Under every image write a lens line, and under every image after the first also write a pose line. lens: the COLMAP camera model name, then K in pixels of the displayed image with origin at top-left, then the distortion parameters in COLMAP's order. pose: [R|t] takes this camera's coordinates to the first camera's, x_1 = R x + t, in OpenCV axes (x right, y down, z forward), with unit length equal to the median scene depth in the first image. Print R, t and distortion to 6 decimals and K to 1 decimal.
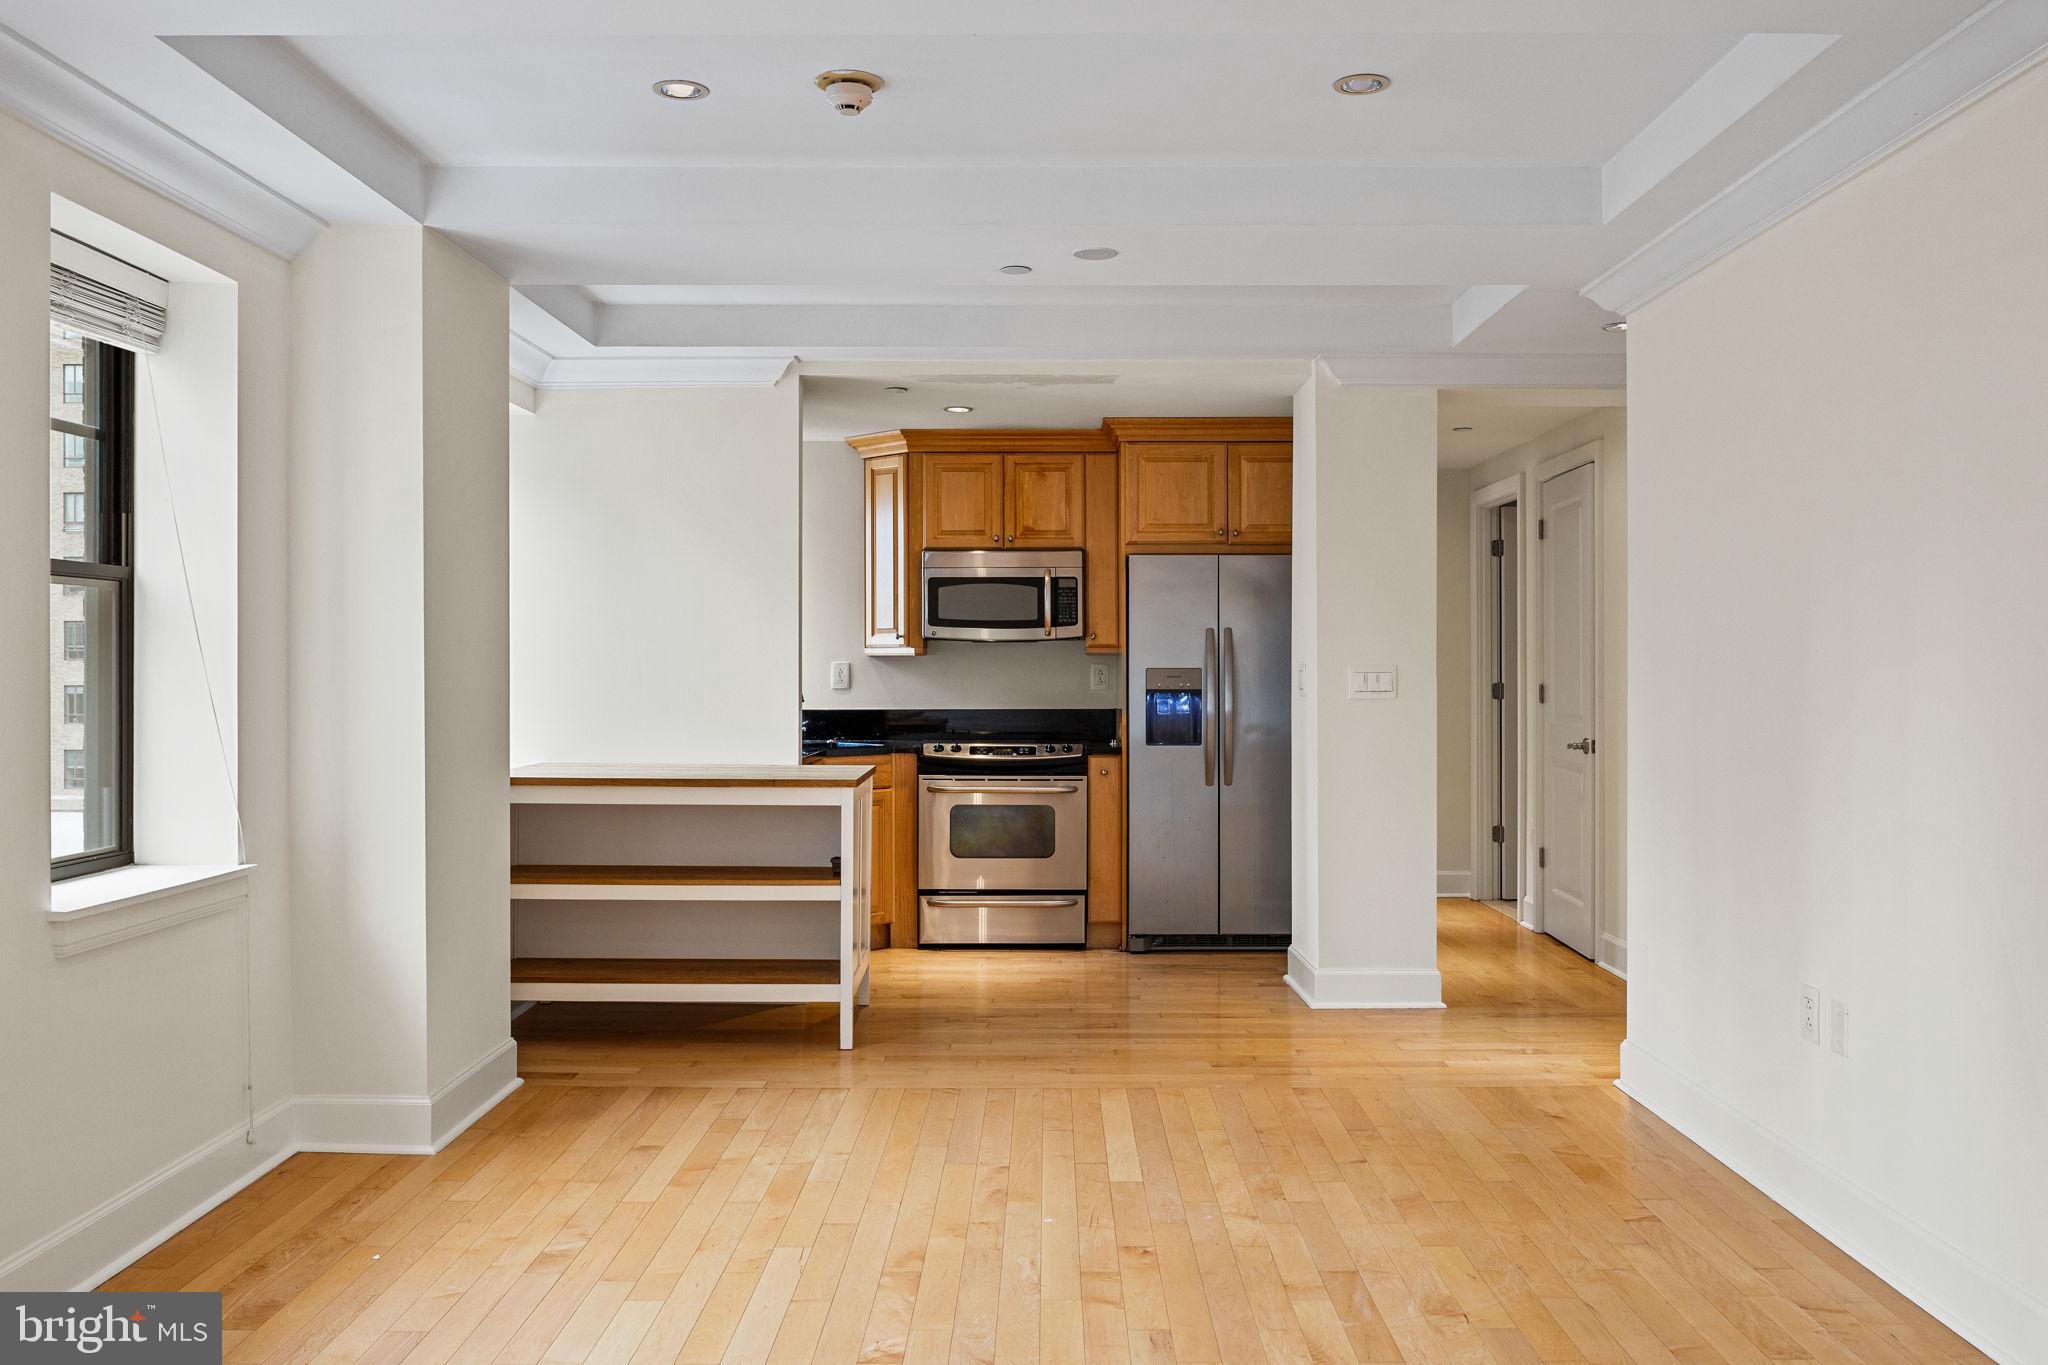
lens RADIAL K [[1633.2, 0, 1044.2], [0, 1633.2, 677.0], [0, 0, 1]] dist [-0.014367, 0.008498]
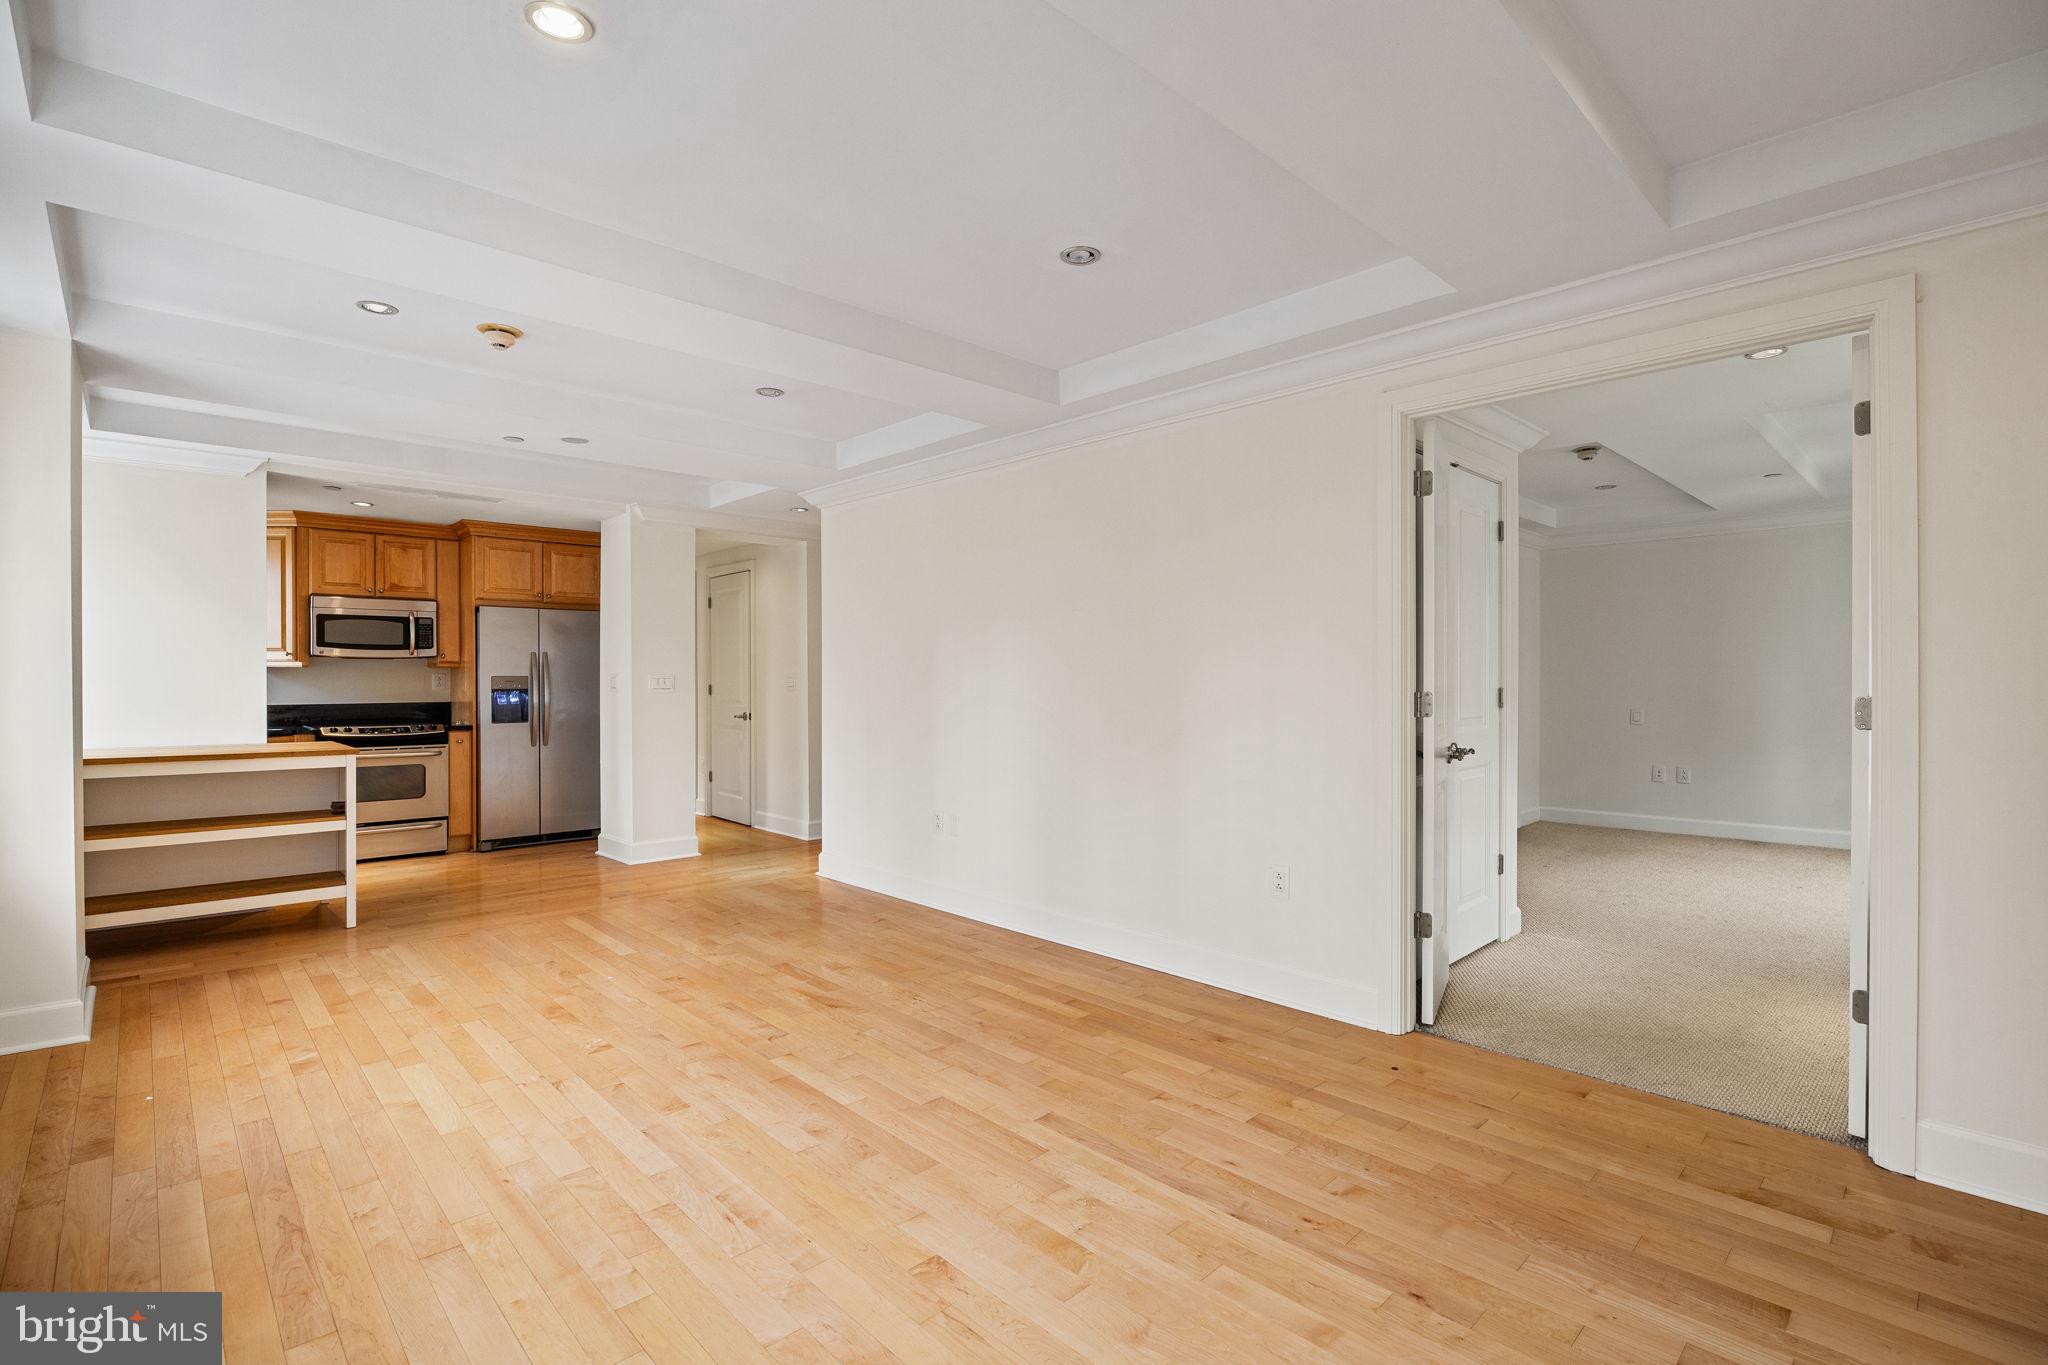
lens RADIAL K [[948.6, 0, 1015.7], [0, 948.6, 687.2], [0, 0, 1]] dist [-0.013020, -0.000556]
pose [[0.727427, -0.007034, 0.686149, -0.208493], [0.003089, 0.999971, 0.006975, 0.000650], [-0.686178, -0.002954, 0.727428, -0.044831]]
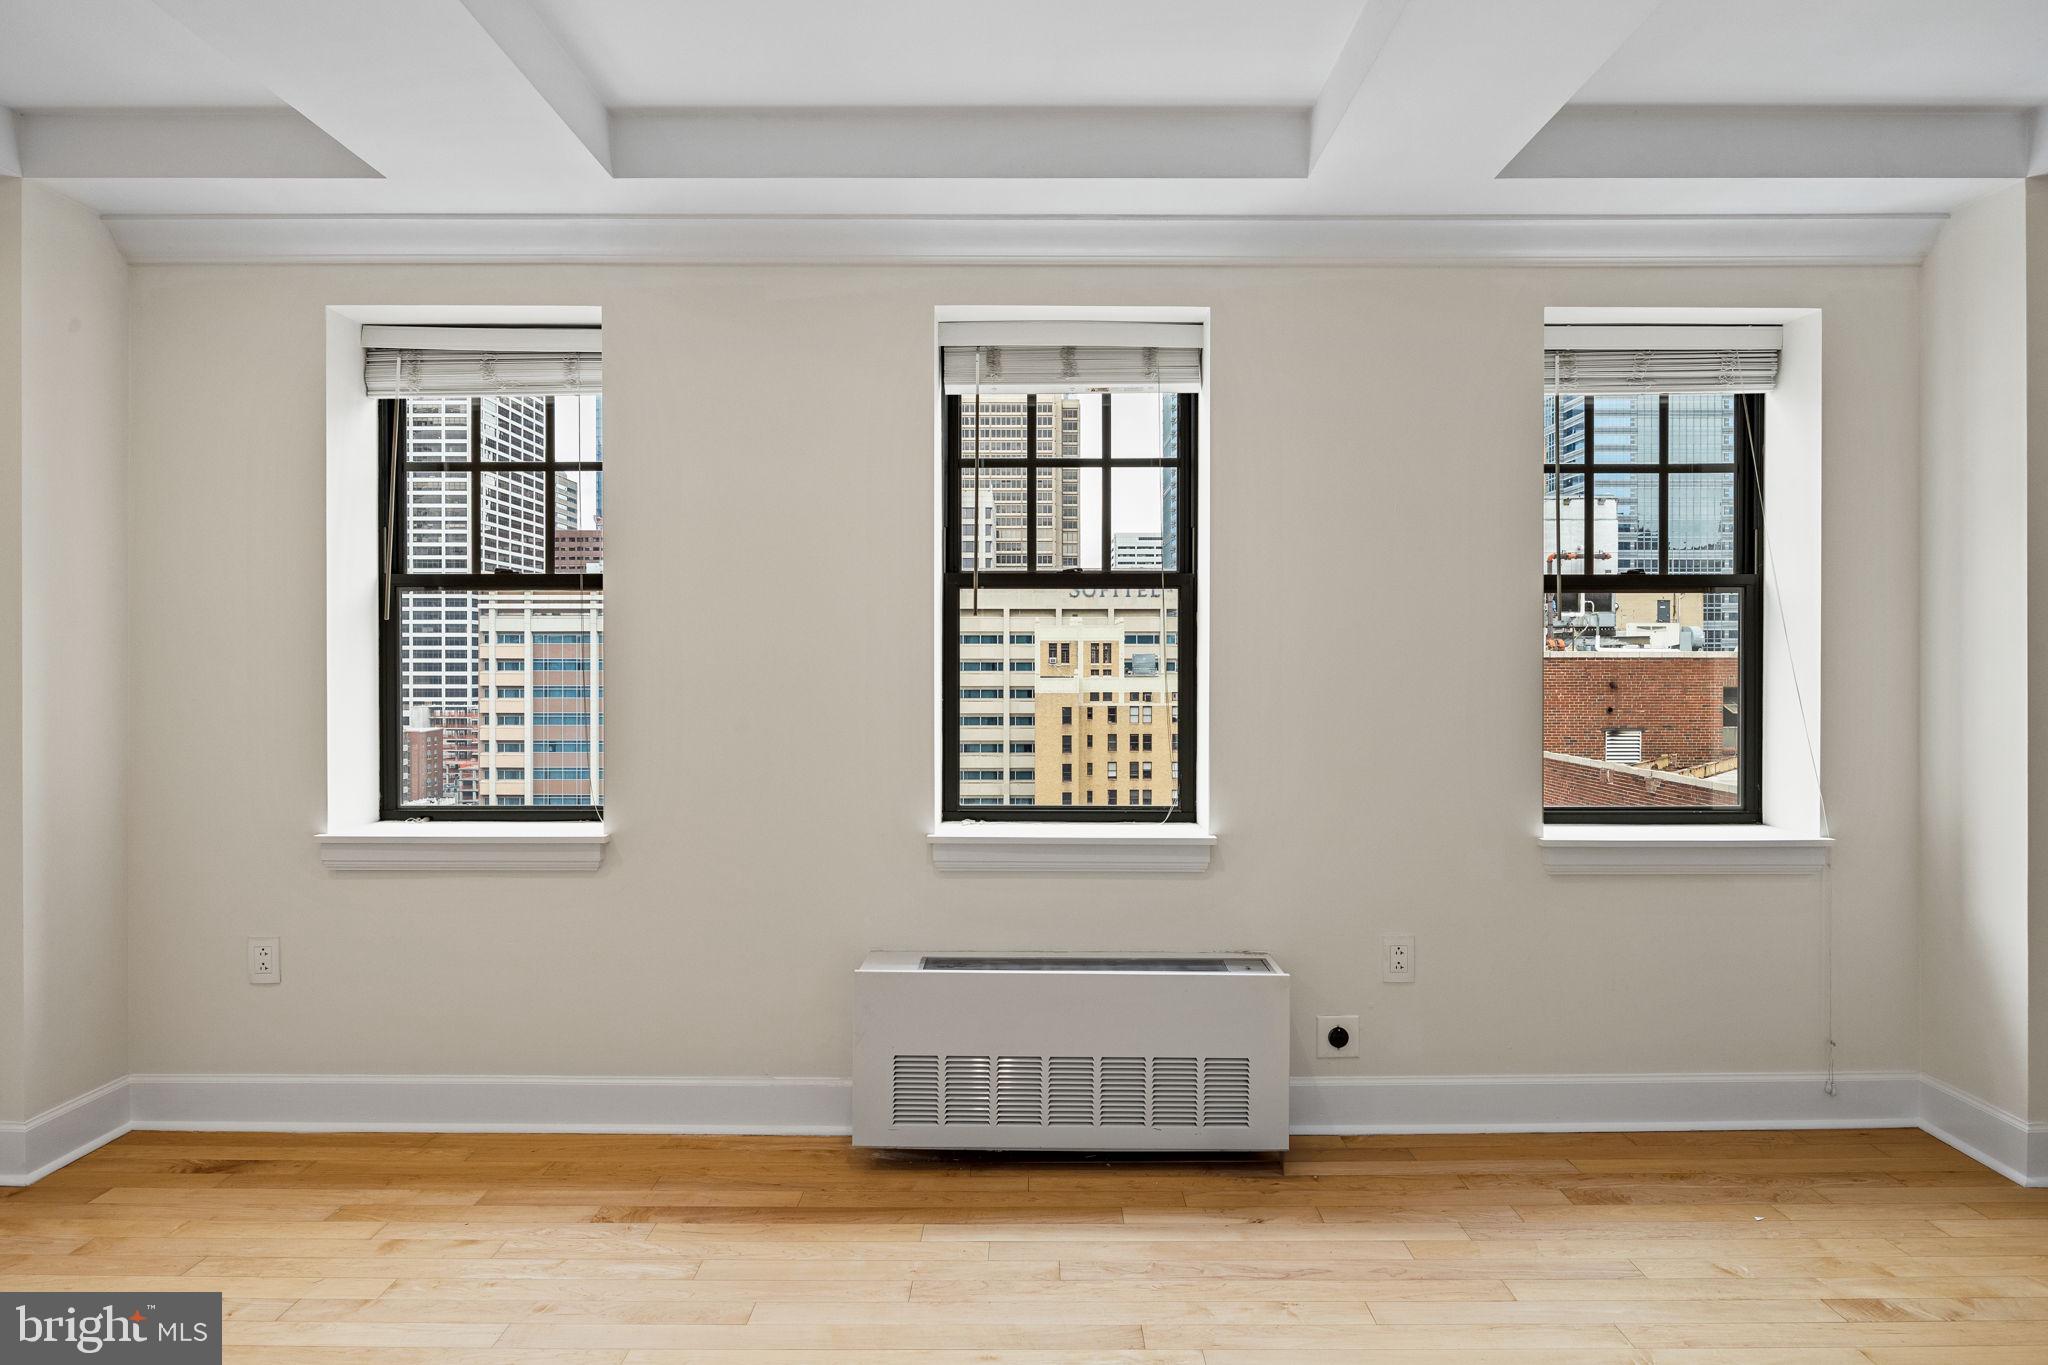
lens RADIAL K [[1215.6, 0, 1010.5], [0, 1215.6, 673.0], [0, 0, 1]] dist [-0.002435, -0.002688]
pose [[-0.001249, 0.007750, -0.999969, 0.189075], [-0.003774, 0.999963, 0.007755, -0.000205], [0.999992, 0.003784, -0.001220, 0.260350]]
